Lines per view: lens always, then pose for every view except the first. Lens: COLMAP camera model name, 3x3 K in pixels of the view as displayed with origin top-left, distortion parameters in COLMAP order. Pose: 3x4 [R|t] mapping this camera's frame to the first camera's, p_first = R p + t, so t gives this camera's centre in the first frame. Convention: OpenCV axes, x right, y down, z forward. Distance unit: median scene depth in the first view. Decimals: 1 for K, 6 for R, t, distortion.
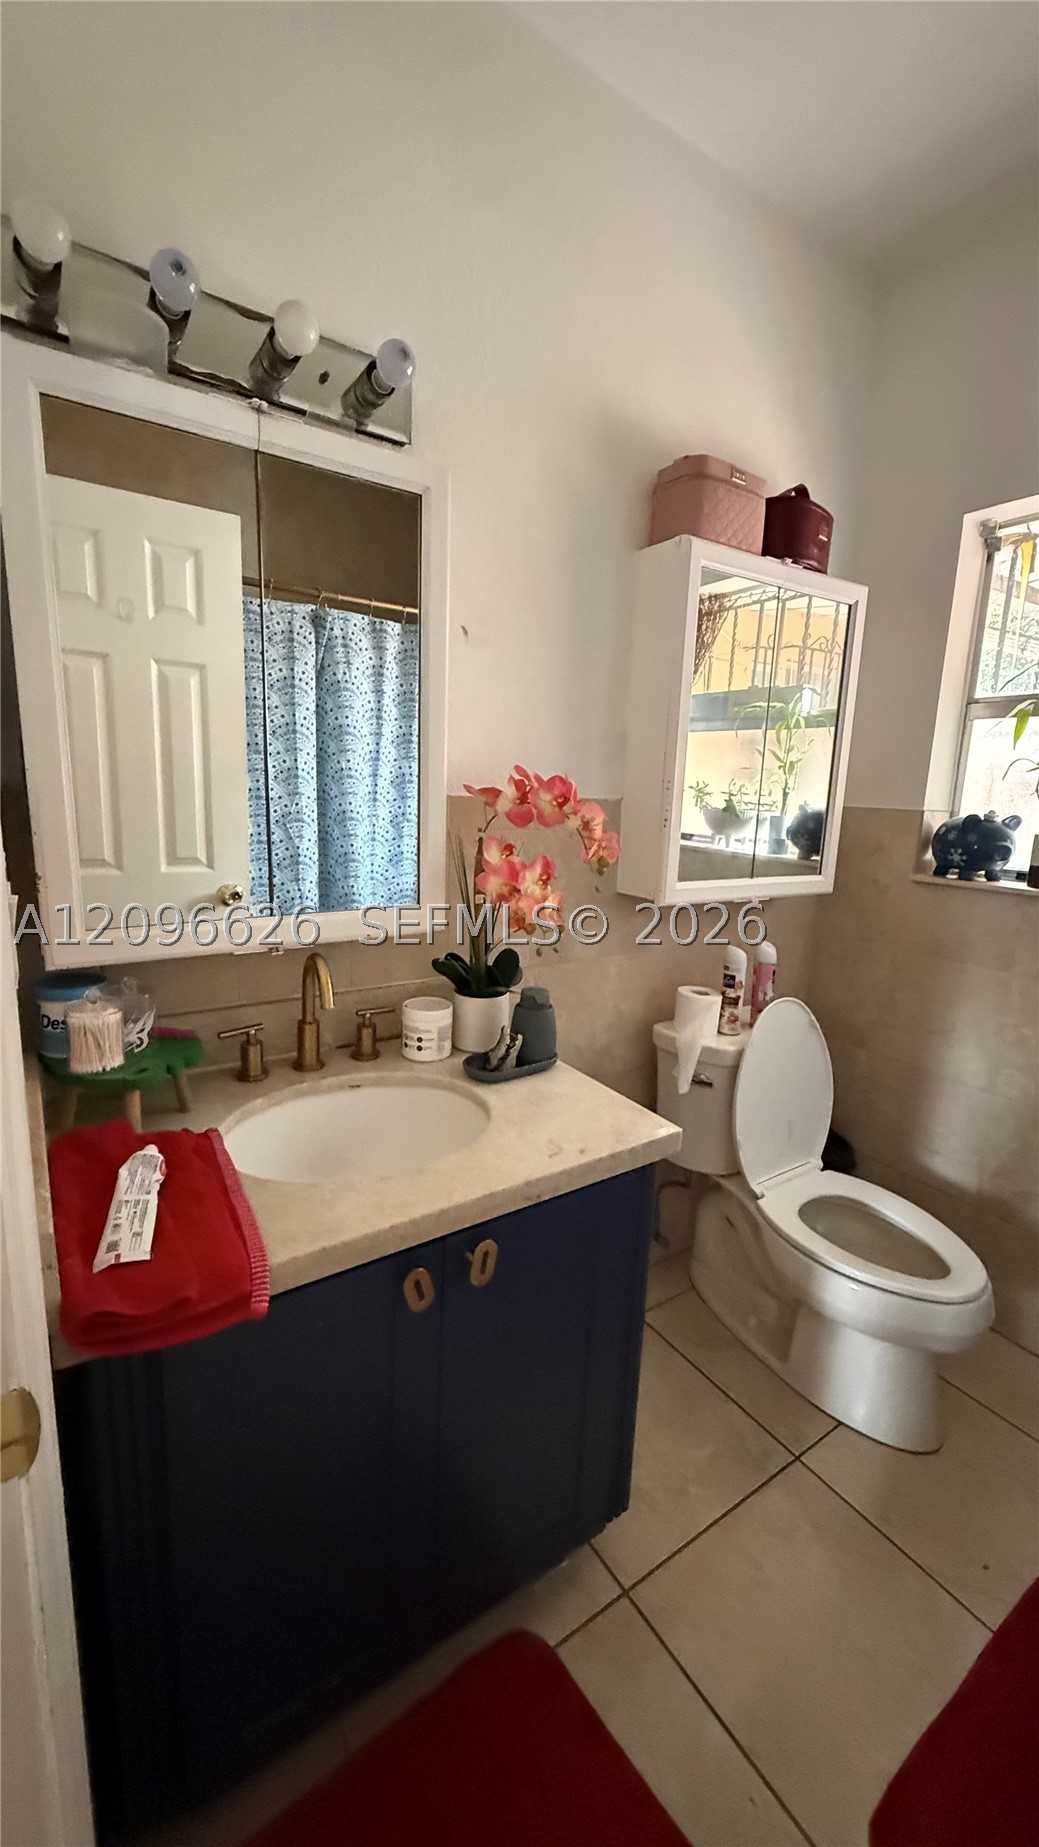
lens RADIAL K [[732.6, 0, 522.3], [0, 732.6, 918.2], [0, 0, 1]] dist [-0.000705, 0.000097]
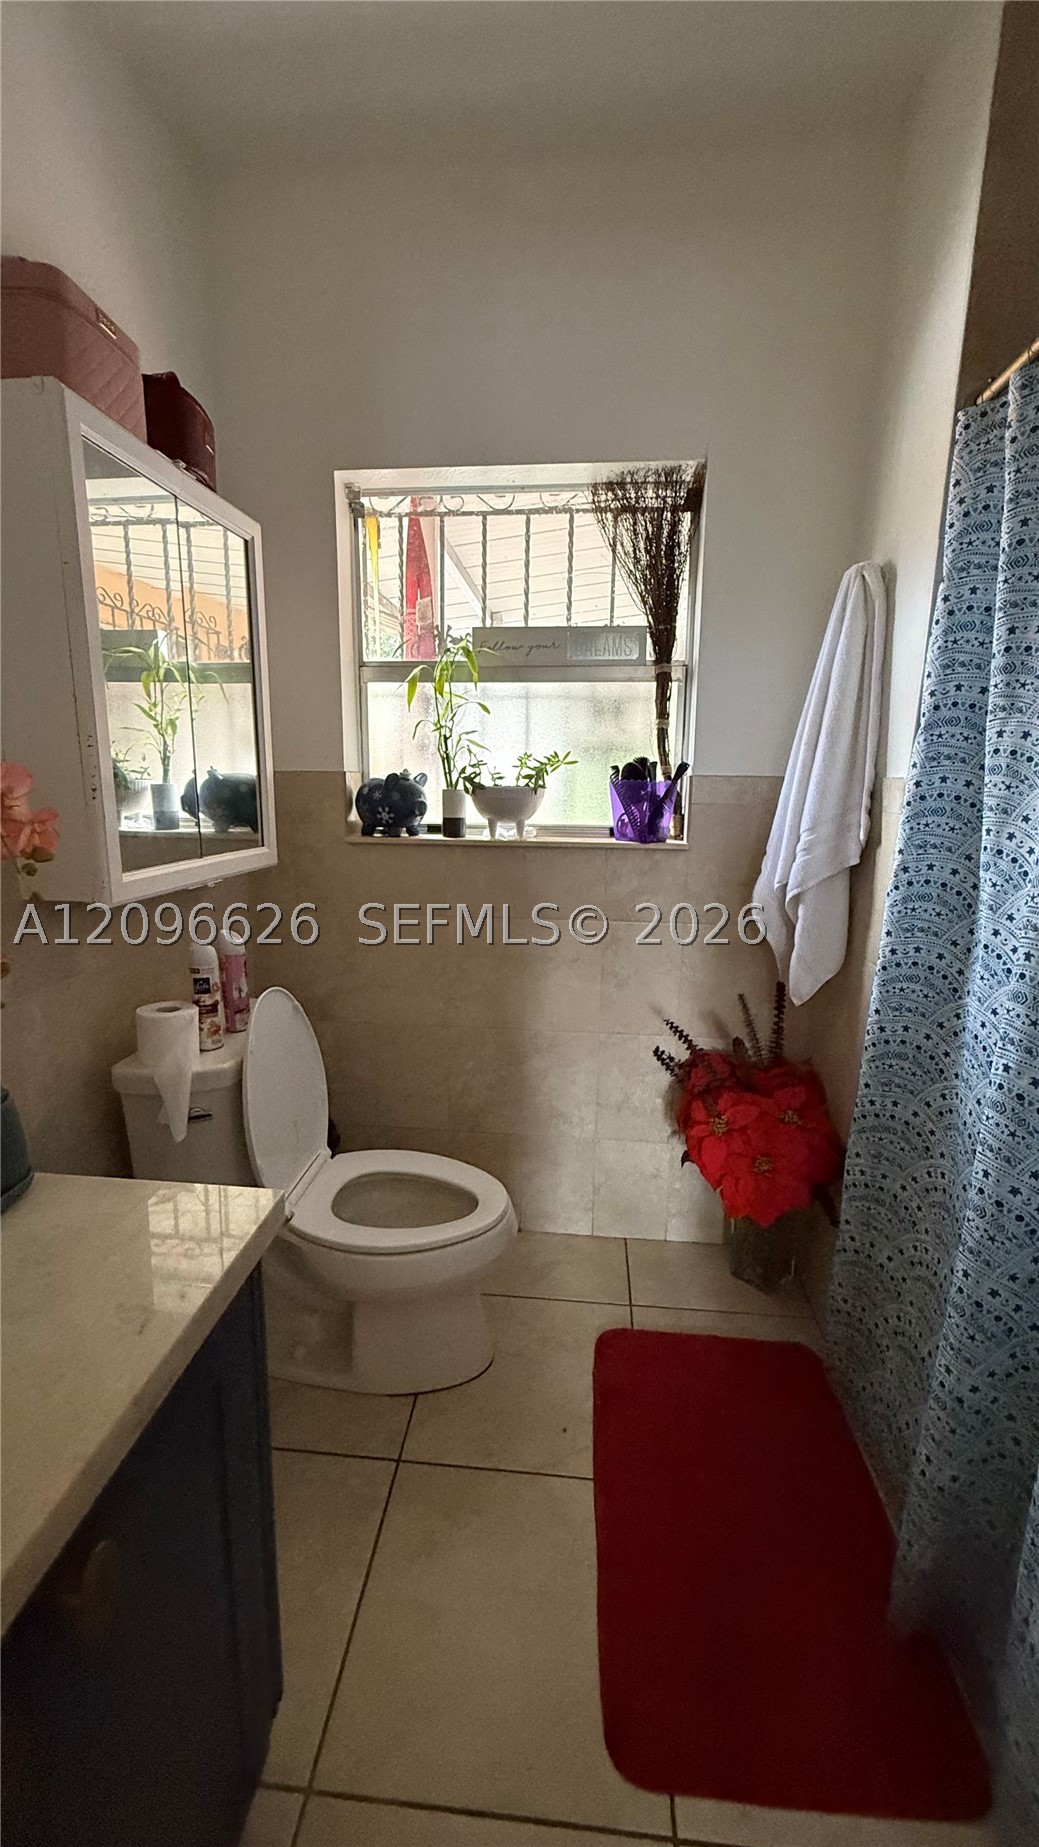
lens RADIAL K [[732.6, 0, 522.3], [0, 732.6, 918.2], [0, 0, 1]] dist [-0.000705, 0.000097]
pose [[0.627094, -0.174822, 0.759072, -0.098901], [0.146692, 0.983558, 0.105336, -0.021740], [-0.765006, 0.045294, 0.642428, 0.198700]]
